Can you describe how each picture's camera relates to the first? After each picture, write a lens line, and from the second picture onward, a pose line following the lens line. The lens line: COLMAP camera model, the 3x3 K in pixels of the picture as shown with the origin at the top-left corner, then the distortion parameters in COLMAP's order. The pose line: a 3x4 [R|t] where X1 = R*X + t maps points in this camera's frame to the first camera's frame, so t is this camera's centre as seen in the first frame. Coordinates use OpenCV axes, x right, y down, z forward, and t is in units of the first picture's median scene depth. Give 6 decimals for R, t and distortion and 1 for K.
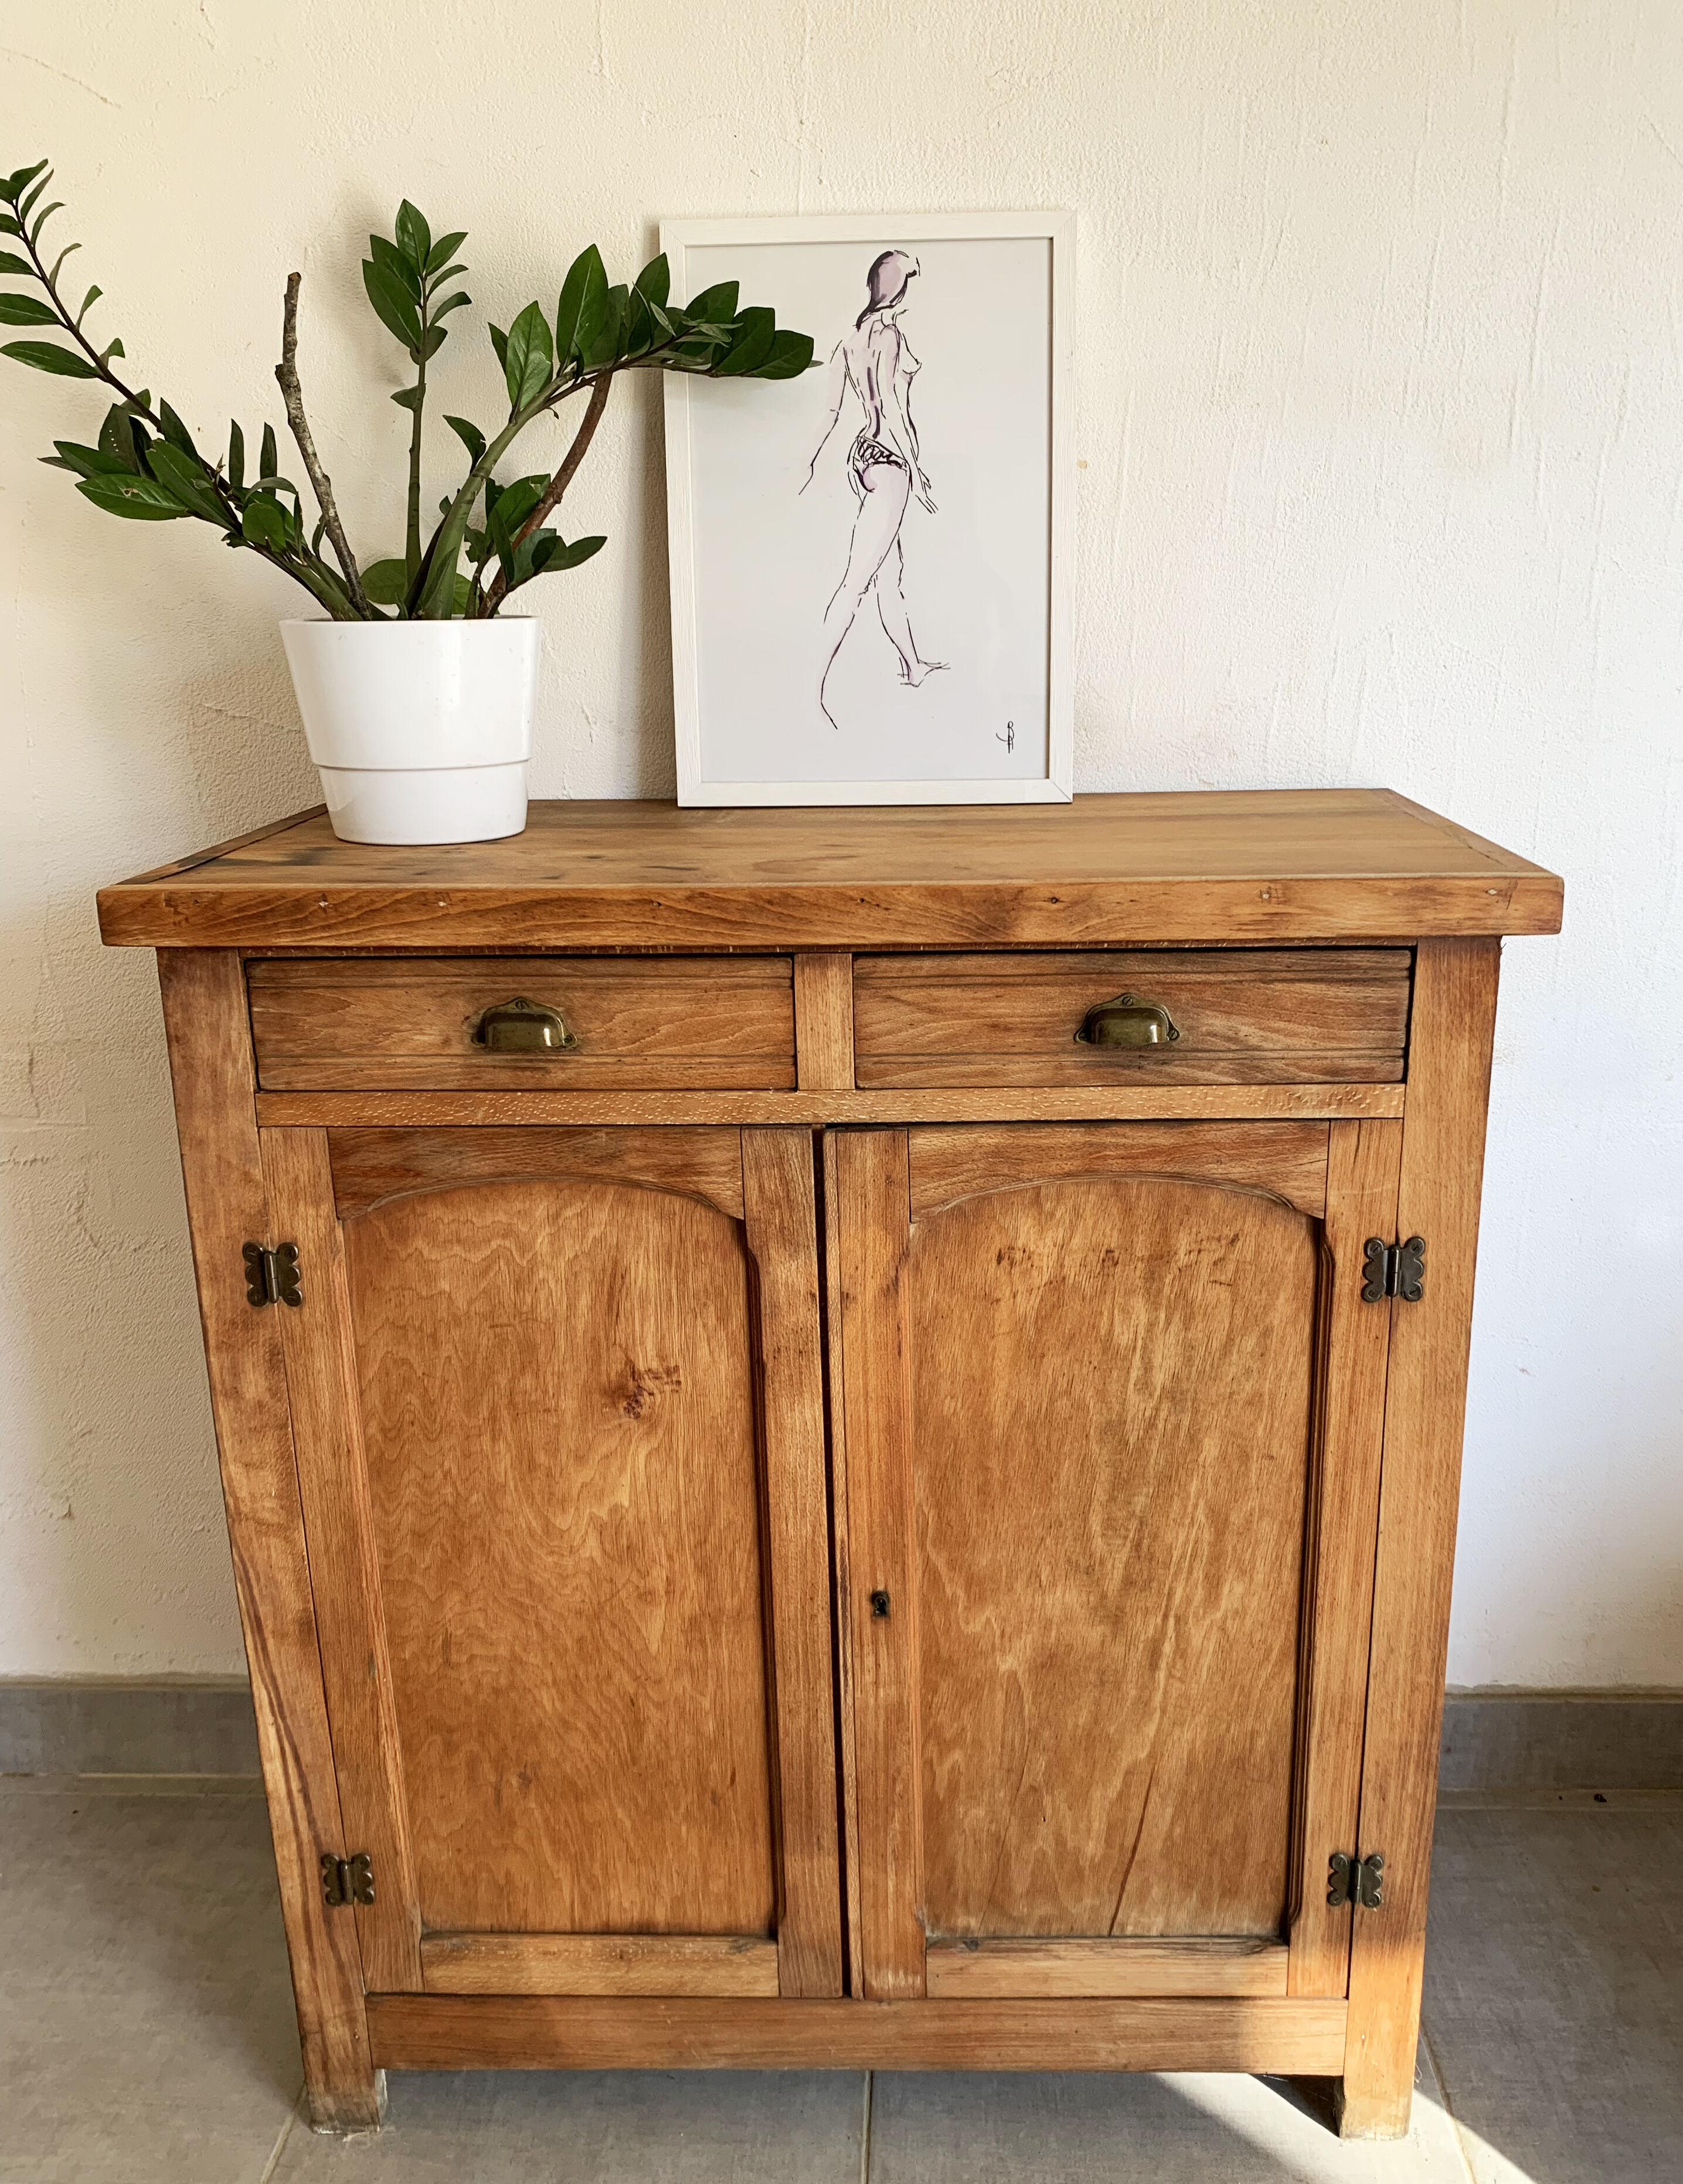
lens RADIAL K [[1796.3, 0, 877.5], [0, 1796.3, 1102.4], [0, 0, 1]] dist [0.107546, -0.256138]
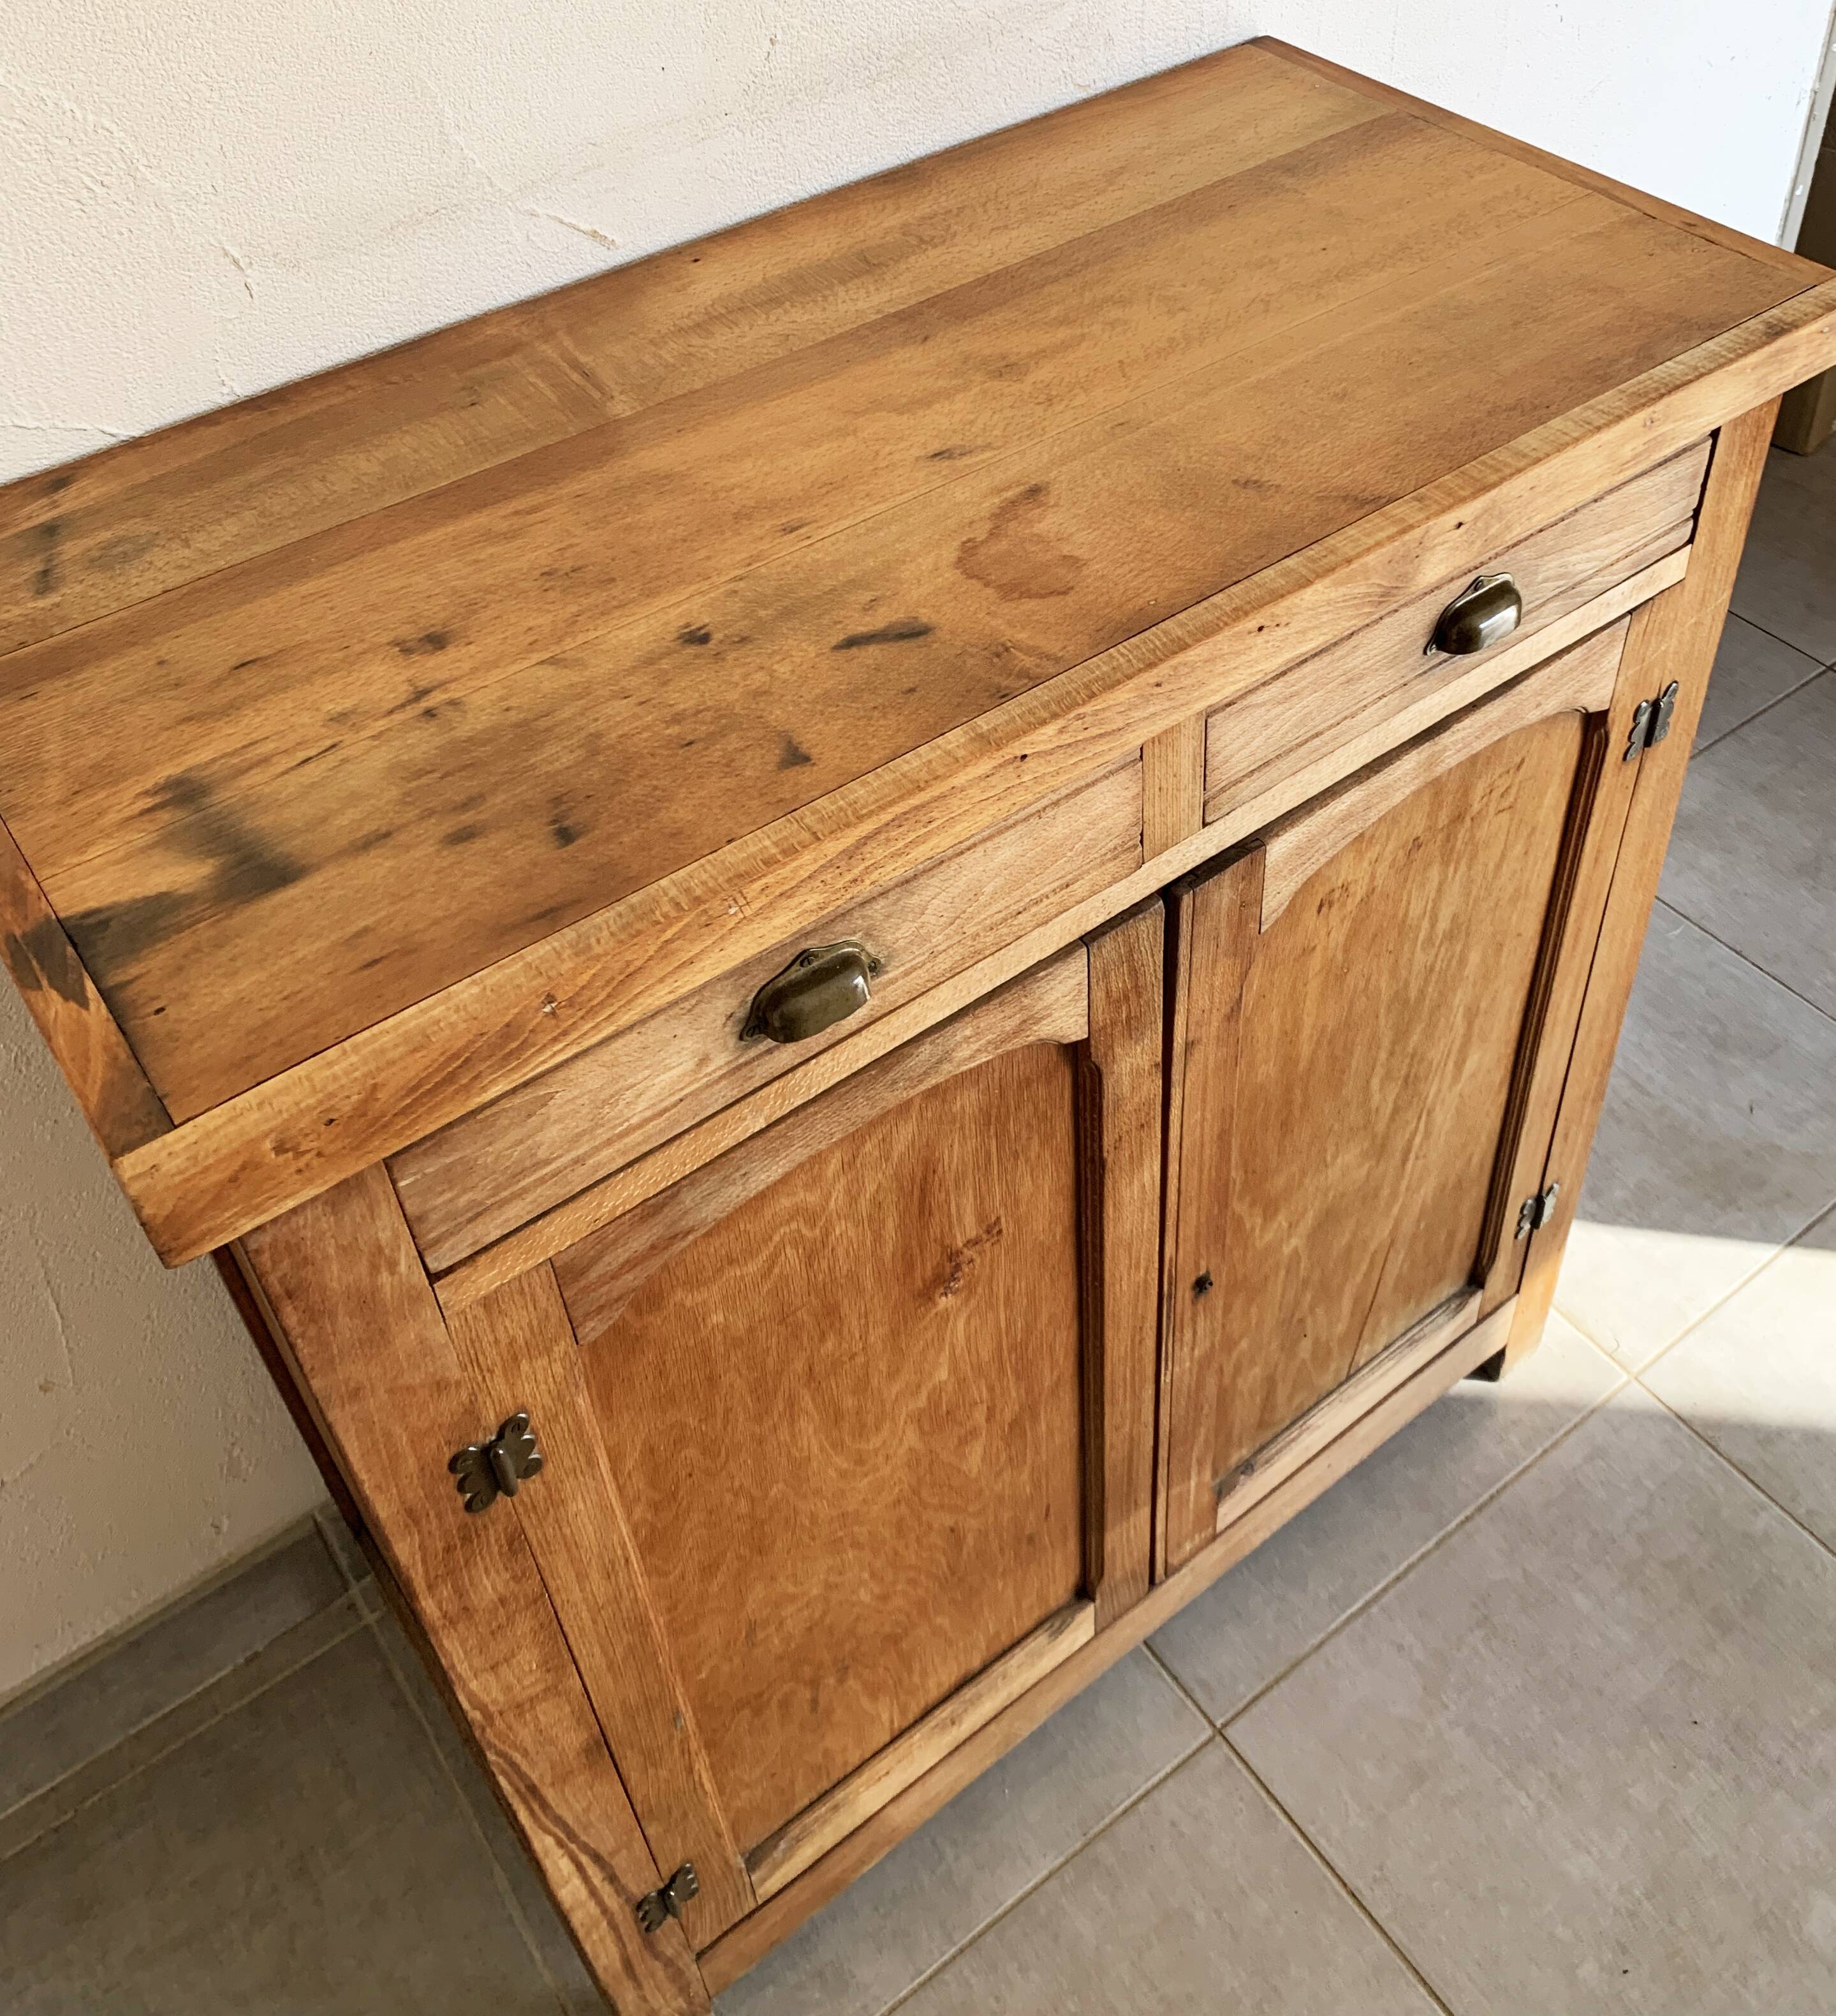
lens RADIAL K [[1977.7, 0, 991.5], [0, 1977.7, 713.7], [0, 0, 1]] dist [0.033356, -0.048068]
pose [[0.777582, -0.417053, 0.470567, -0.402795], [0.204487, 0.875426, 0.437967, -0.383822], [-0.594602, -0.244330, 0.765997, 0.424508]]
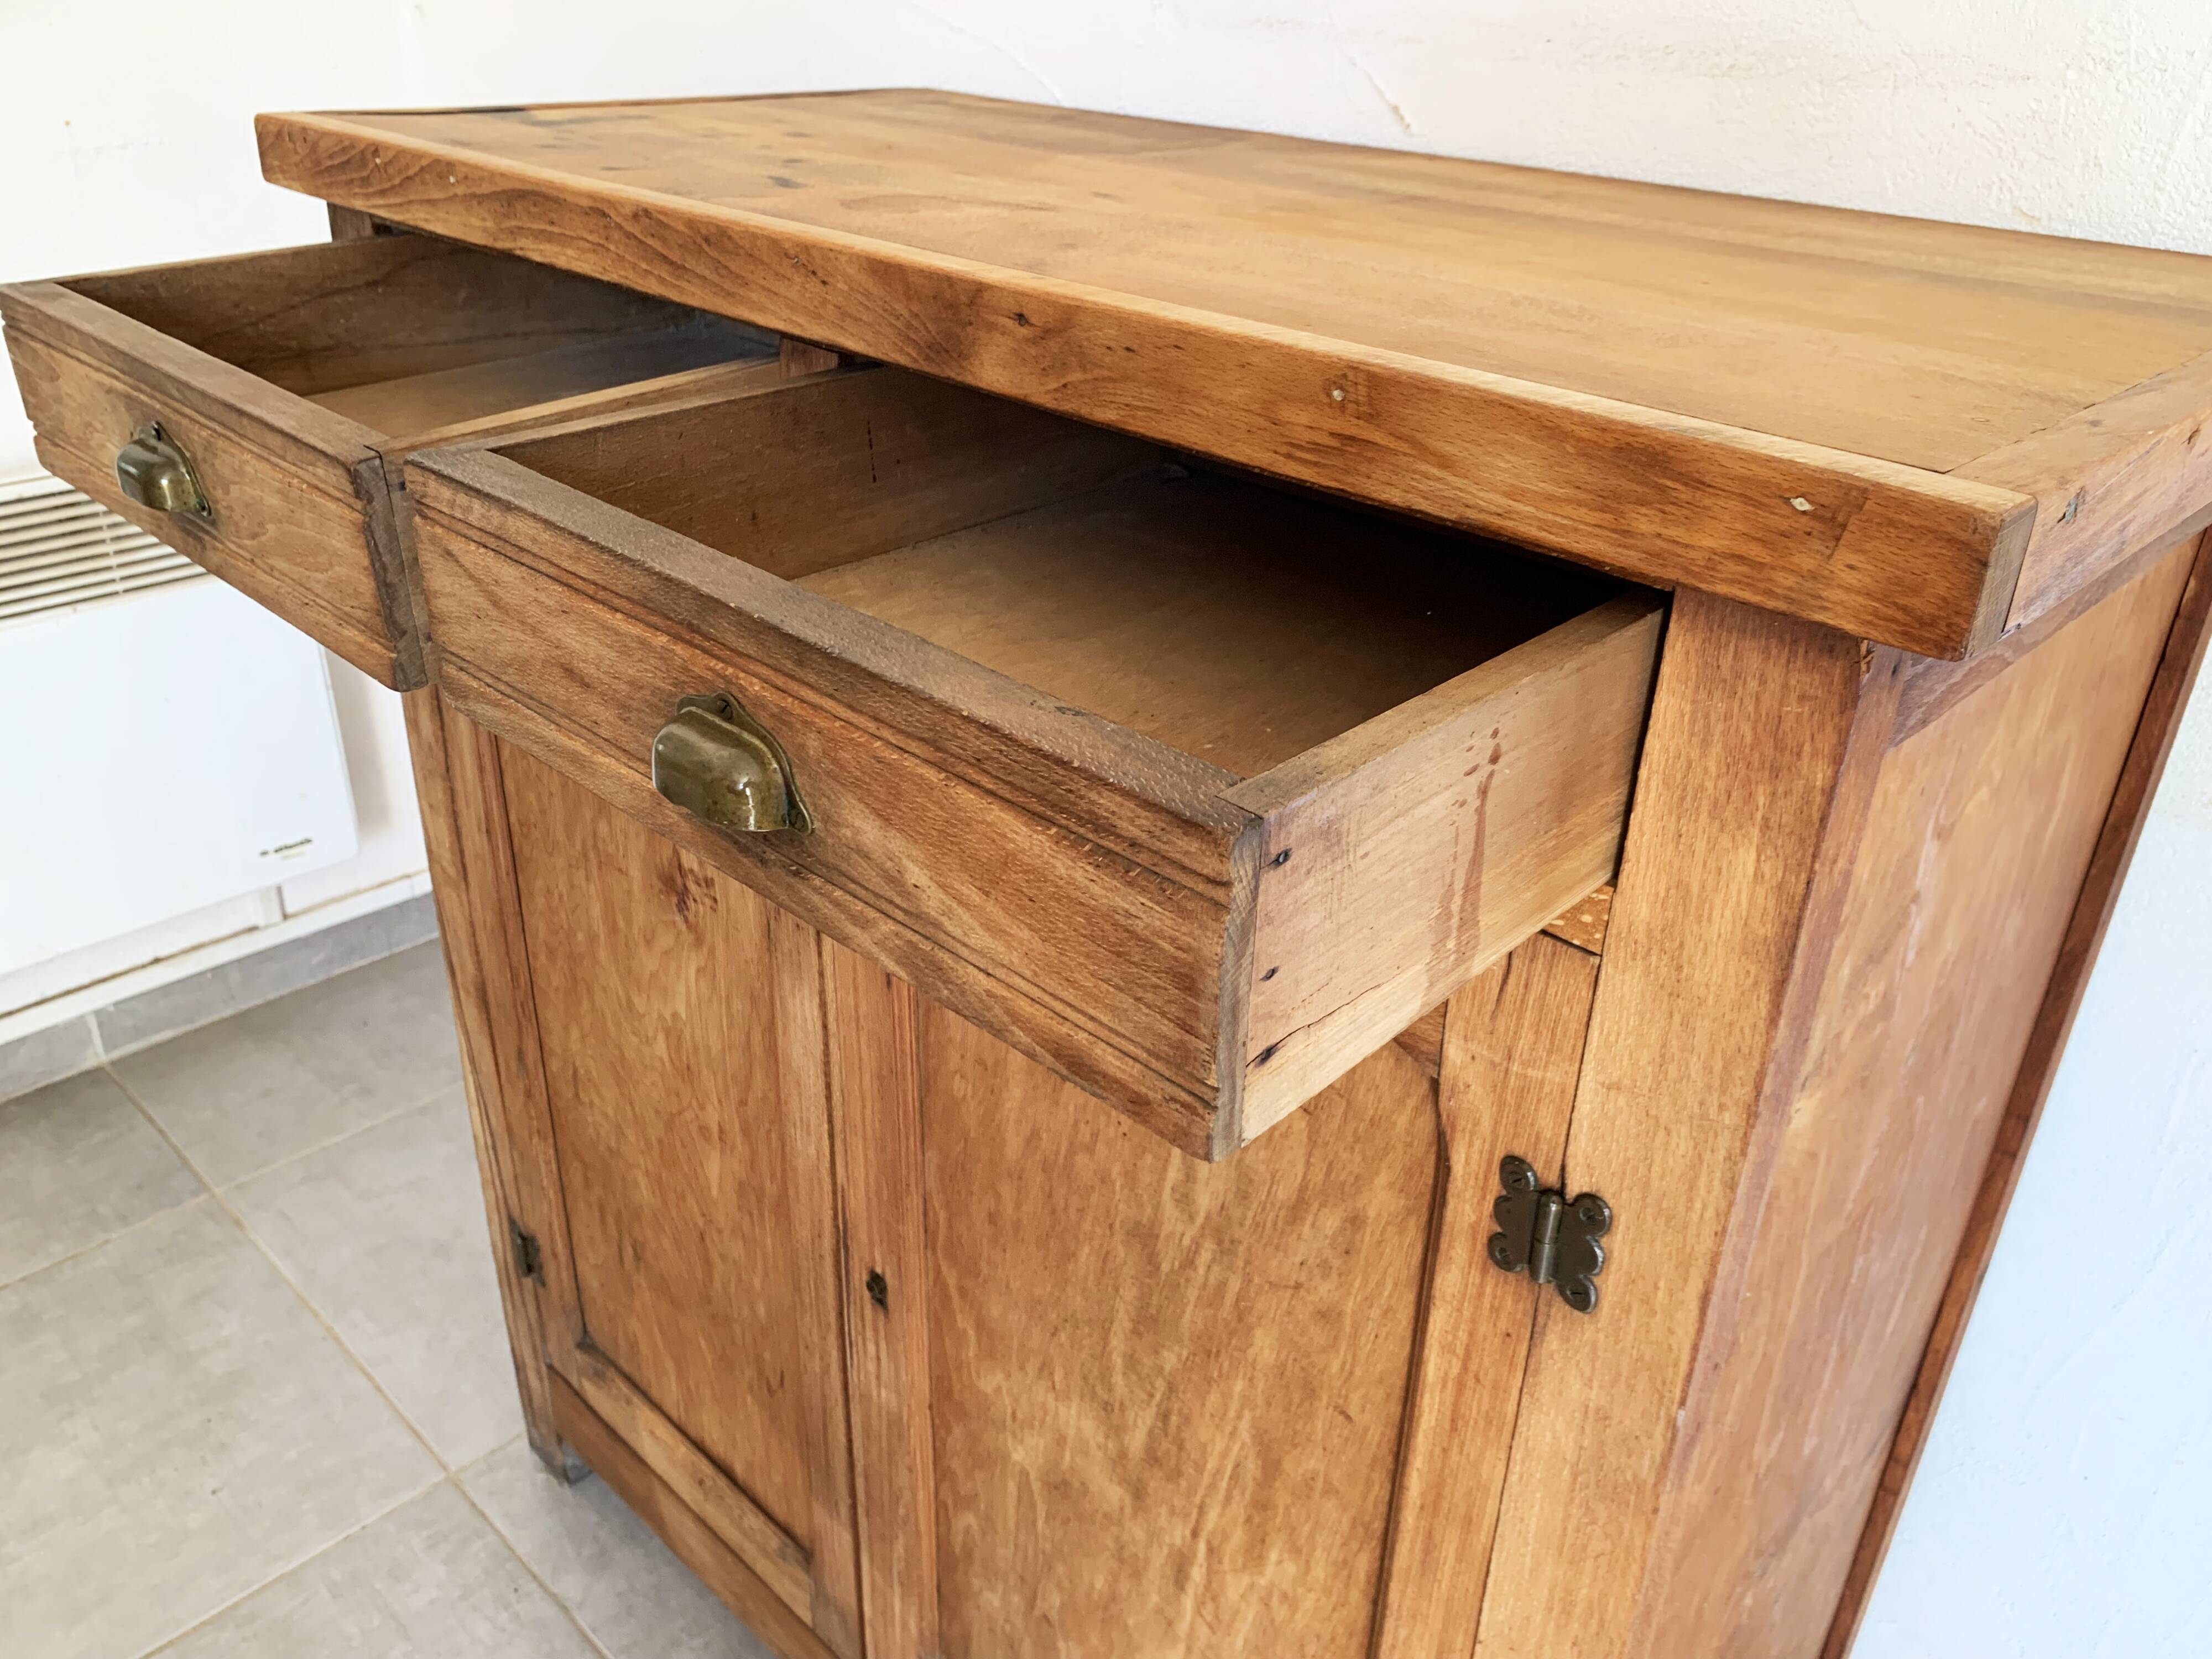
lens RADIAL K [[1713.7, 0, 1108.1], [0, 1713.7, 808.6], [0, 0, 1]] dist [0.031108, -0.080802]
pose [[0.741446, 0.343854, -0.576214, 0.403058], [-0.235949, 0.937485, 0.255832, -0.099671], [0.628160, -0.053728, 0.776227, 0.545098]]
